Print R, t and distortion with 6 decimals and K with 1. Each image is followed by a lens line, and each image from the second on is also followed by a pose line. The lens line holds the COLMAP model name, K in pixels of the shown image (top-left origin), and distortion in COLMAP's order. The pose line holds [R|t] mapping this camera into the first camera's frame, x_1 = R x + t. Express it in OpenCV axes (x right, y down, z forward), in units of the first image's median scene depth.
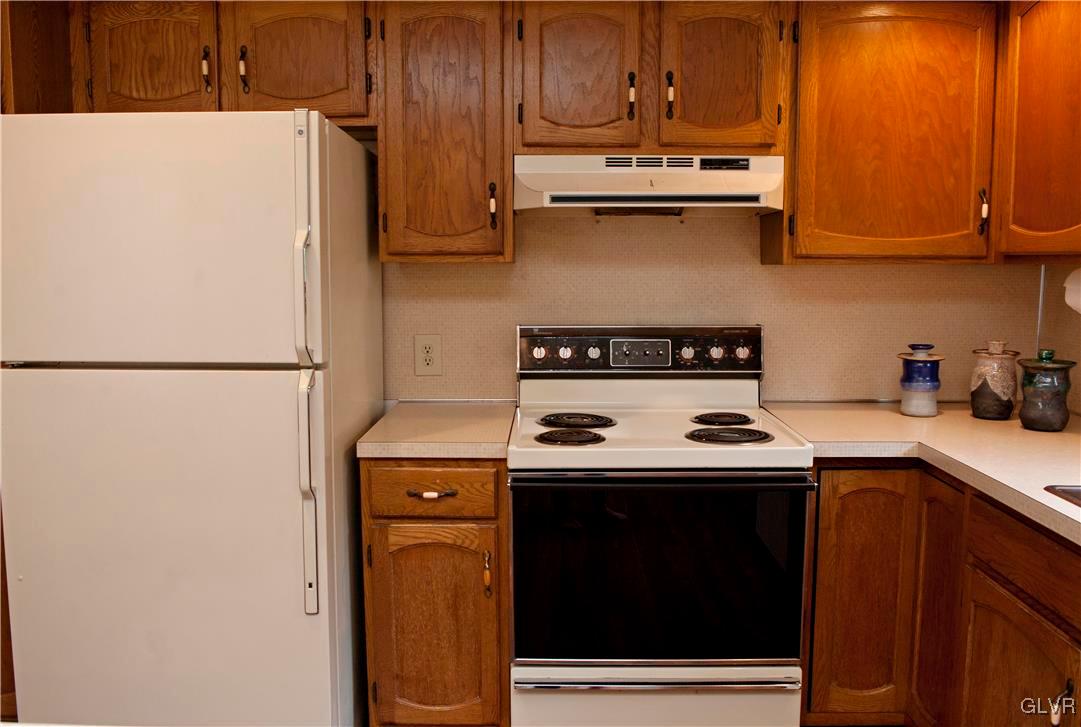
lens RADIAL K [[882.4, 0, 540.5], [0, 882.4, 363.5], [0, 0, 1]] dist [-0.066914, 0.011003]
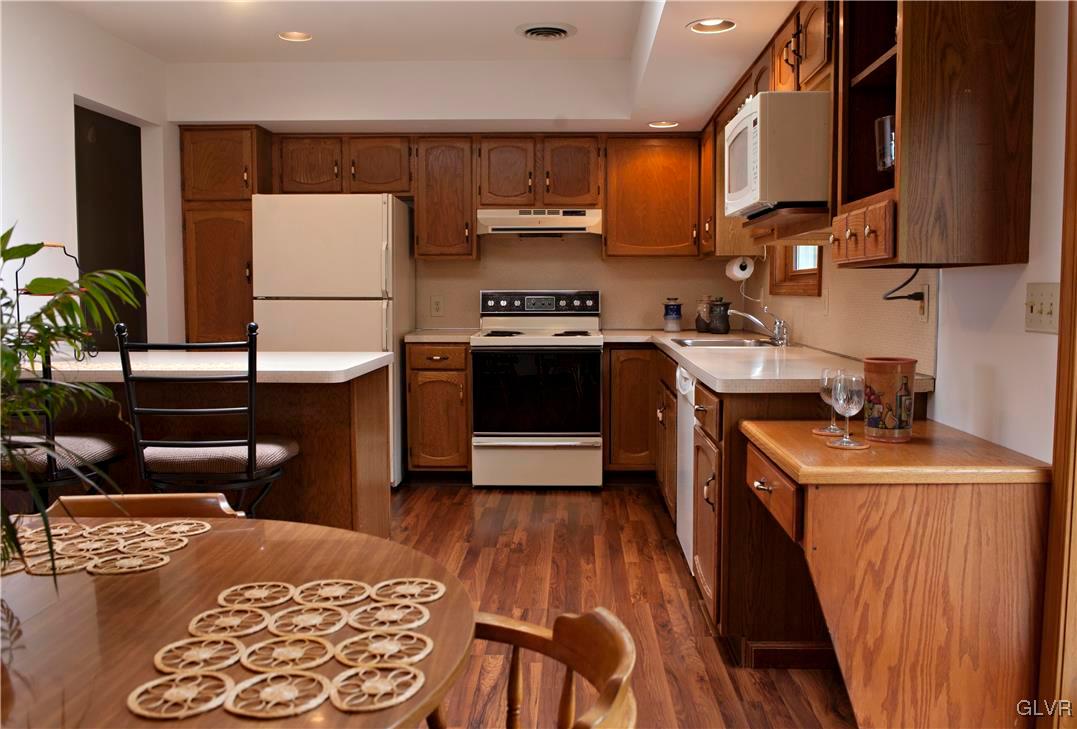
lens RADIAL K [[933.0, 0, 558.5], [0, 933.0, 363.7], [0, 0, 1]] dist [-0.080882, 0.001567]
pose [[0.999932, 0.001451, -0.011535, 0.199608], [-0.001879, 0.999306, -0.037202, 0.230448], [0.011473, 0.037221, 0.999241, -1.287289]]
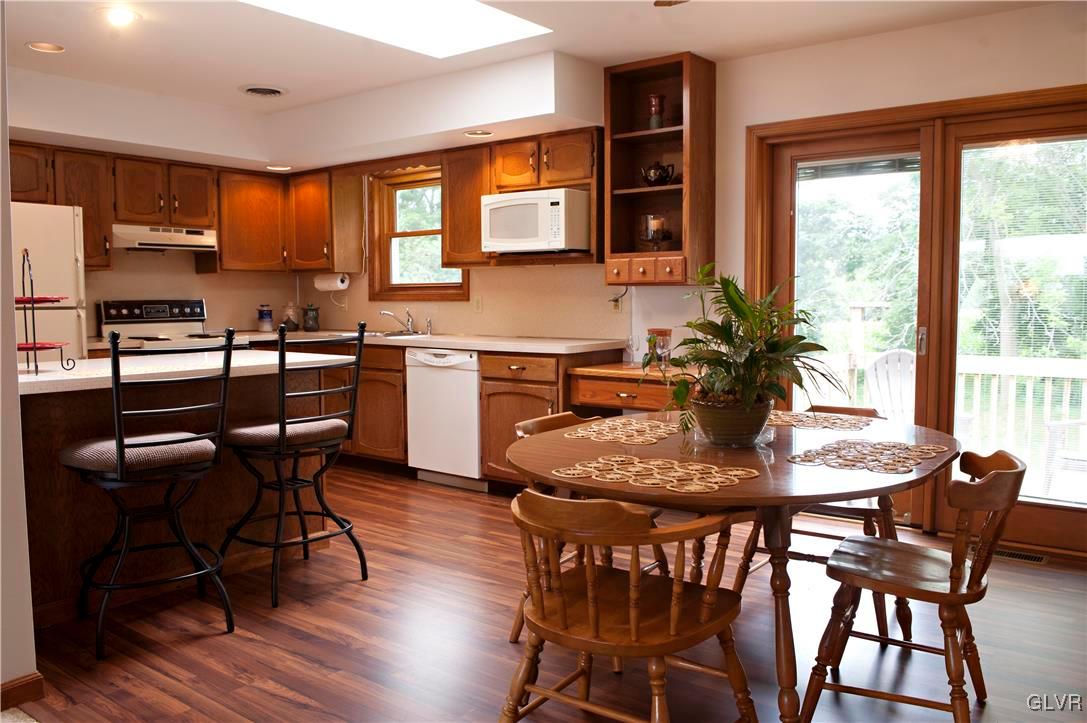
lens RADIAL K [[884.1, 0, 541.4], [0, 884.1, 347.7], [0, 0, 1]] dist [-0.010489, -0.008669]
pose [[0.591186, -0.050035, 0.804982, -1.258362], [0.098972, 0.995031, -0.010839, 0.226991], [-0.800440, 0.086078, 0.593200, -1.268331]]
